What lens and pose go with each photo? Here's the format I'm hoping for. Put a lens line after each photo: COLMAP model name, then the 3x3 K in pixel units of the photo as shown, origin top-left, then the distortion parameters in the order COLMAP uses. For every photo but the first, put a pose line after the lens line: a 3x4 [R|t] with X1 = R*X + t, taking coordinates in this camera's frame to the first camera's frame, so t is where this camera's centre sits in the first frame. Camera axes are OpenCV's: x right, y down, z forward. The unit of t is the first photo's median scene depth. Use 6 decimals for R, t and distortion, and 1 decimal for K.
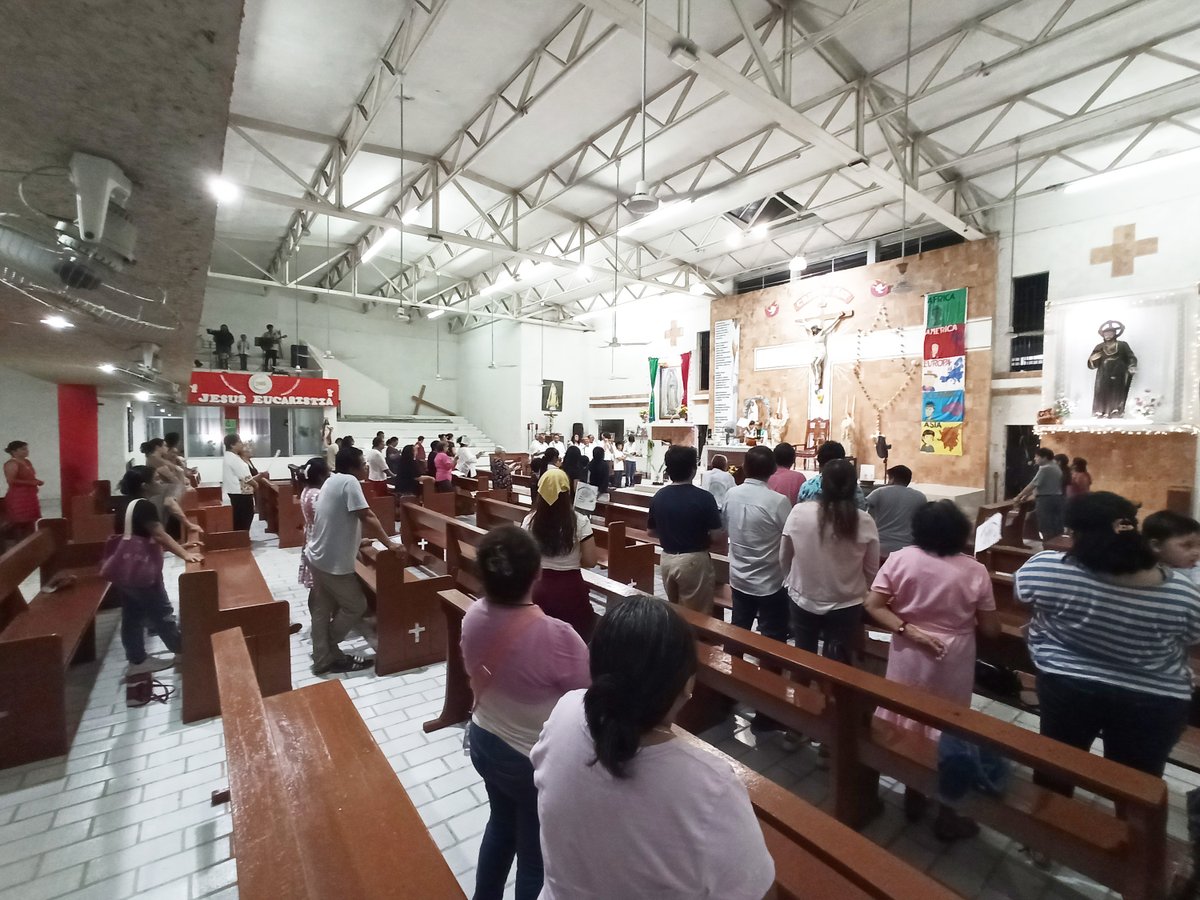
lens RADIAL K [[550.7, 0, 600.0], [0, 550.7, 450.0], [0, 0, 1]] dist [-0.043130, 0.000391]
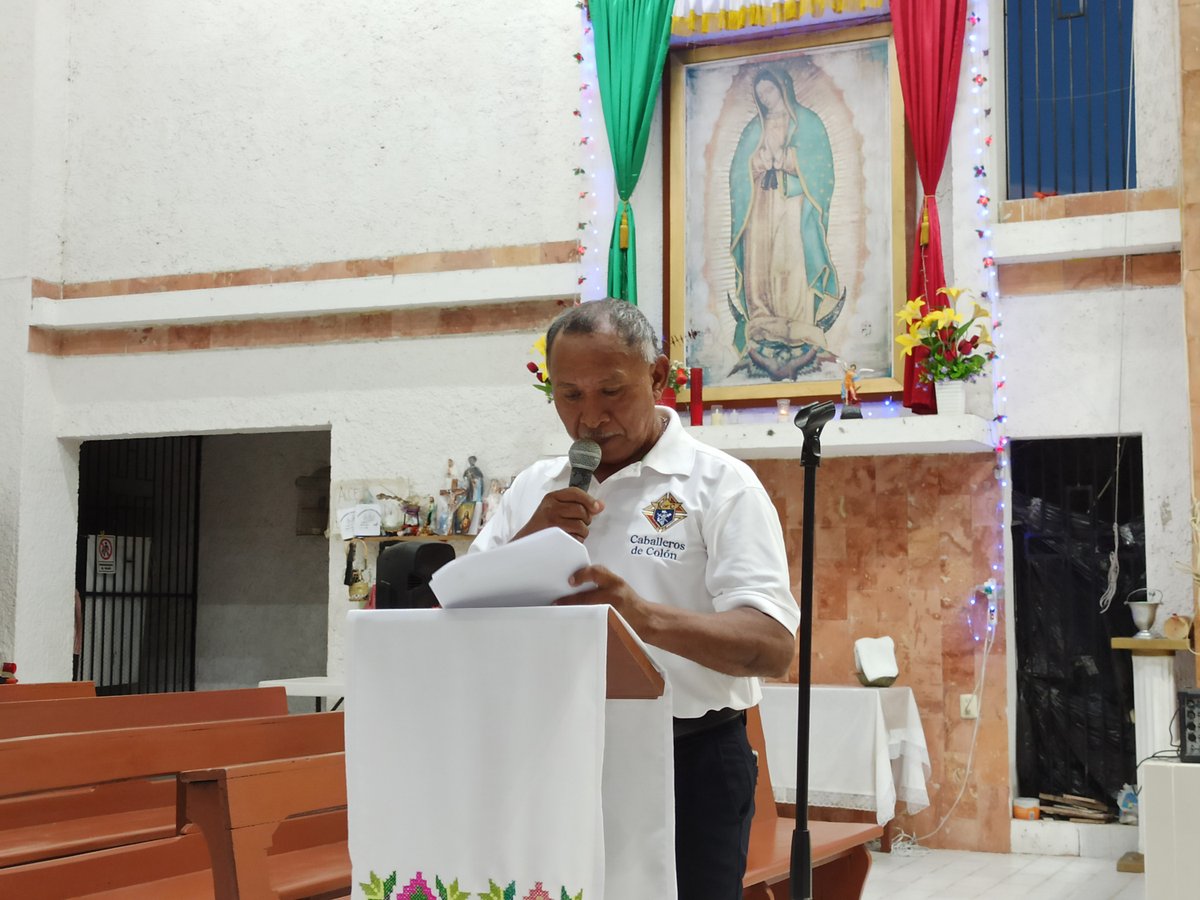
lens RADIAL K [[1788.2, 0, 599.2], [0, 1788.2, 433.6], [0, 0, 1]] dist [0.042625, 0.040600]
pose [[0.877486, 0.040448, 0.477893, -0.145382], [0.023848, 0.991525, -0.127710, 0.009313], [-0.479008, 0.123460, 0.869085, 0.698570]]
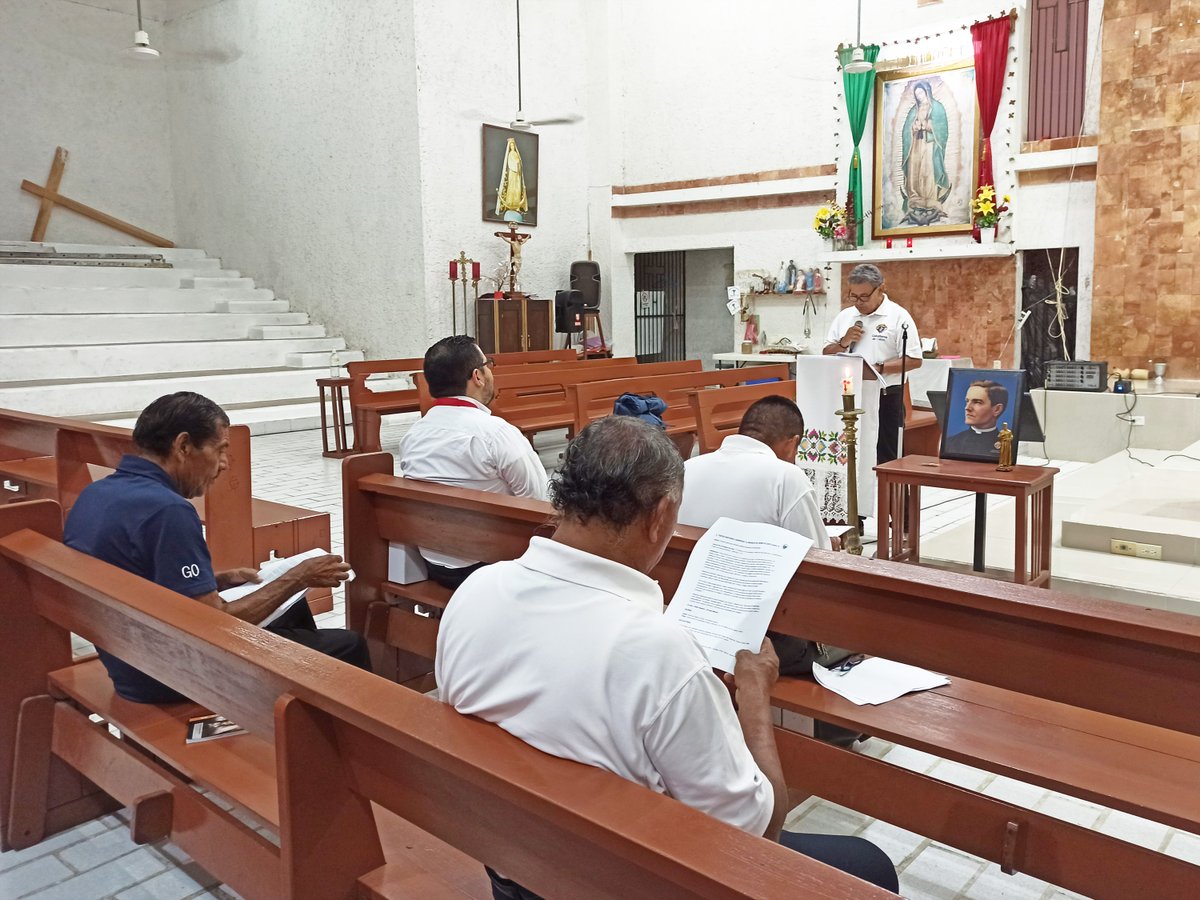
lens RADIAL K [[993.2, 0, 652.8], [0, 993.2, 407.1], [0, 0, 1]] dist [0.063451, -0.082018]
pose [[0.973600, -0.041802, 0.224402, -0.182029], [0.027559, 0.997424, 0.066232, 0.001080], [-0.226593, -0.058299, 0.972243, 0.507763]]
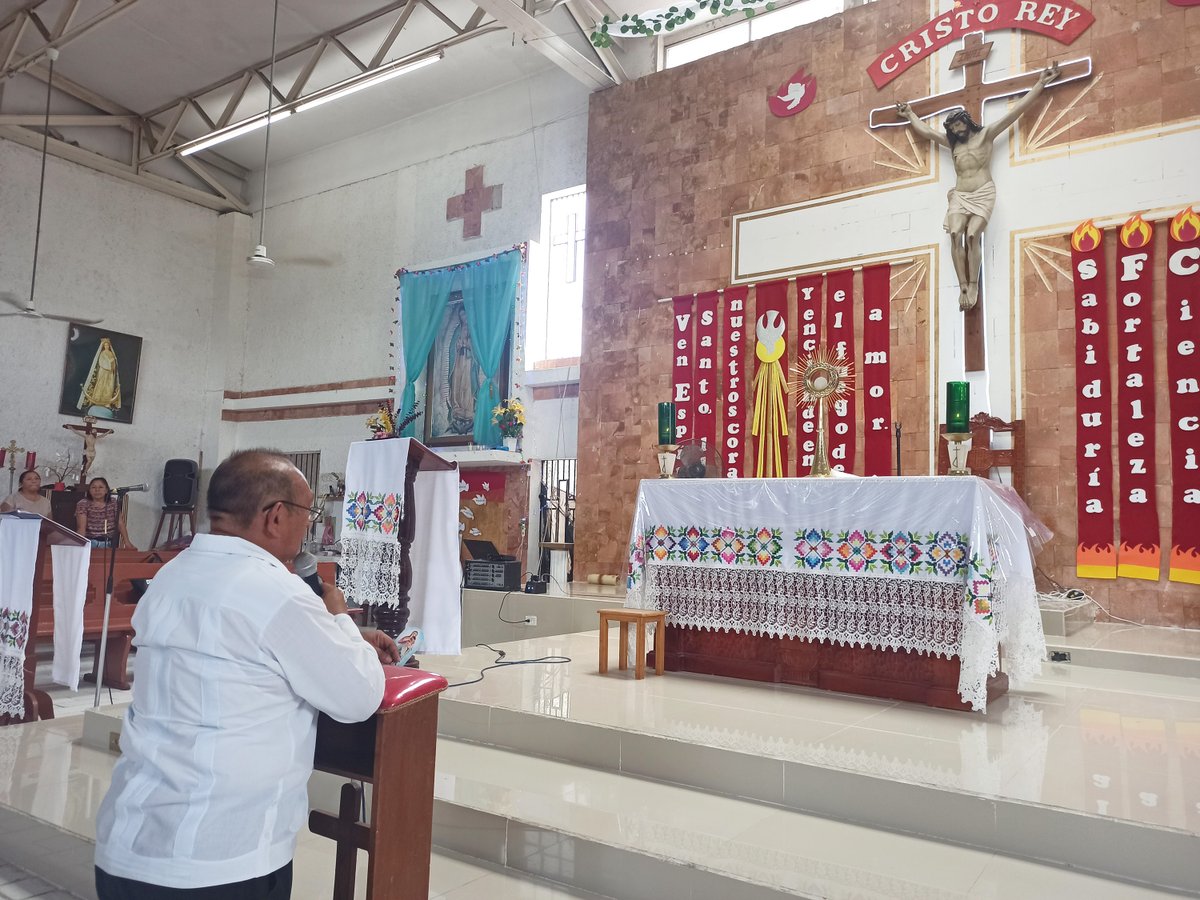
lens RADIAL K [[897.9, 0, 594.7], [0, 897.9, 447.5], [0, 0, 1]] dist [0.056708, -0.061164]
pose [[0.953355, 0.047465, 0.298097, 0.048152], [-0.008672, 0.991459, -0.130133, 0.019362], [-0.301727, 0.121478, 0.945624, 0.499572]]
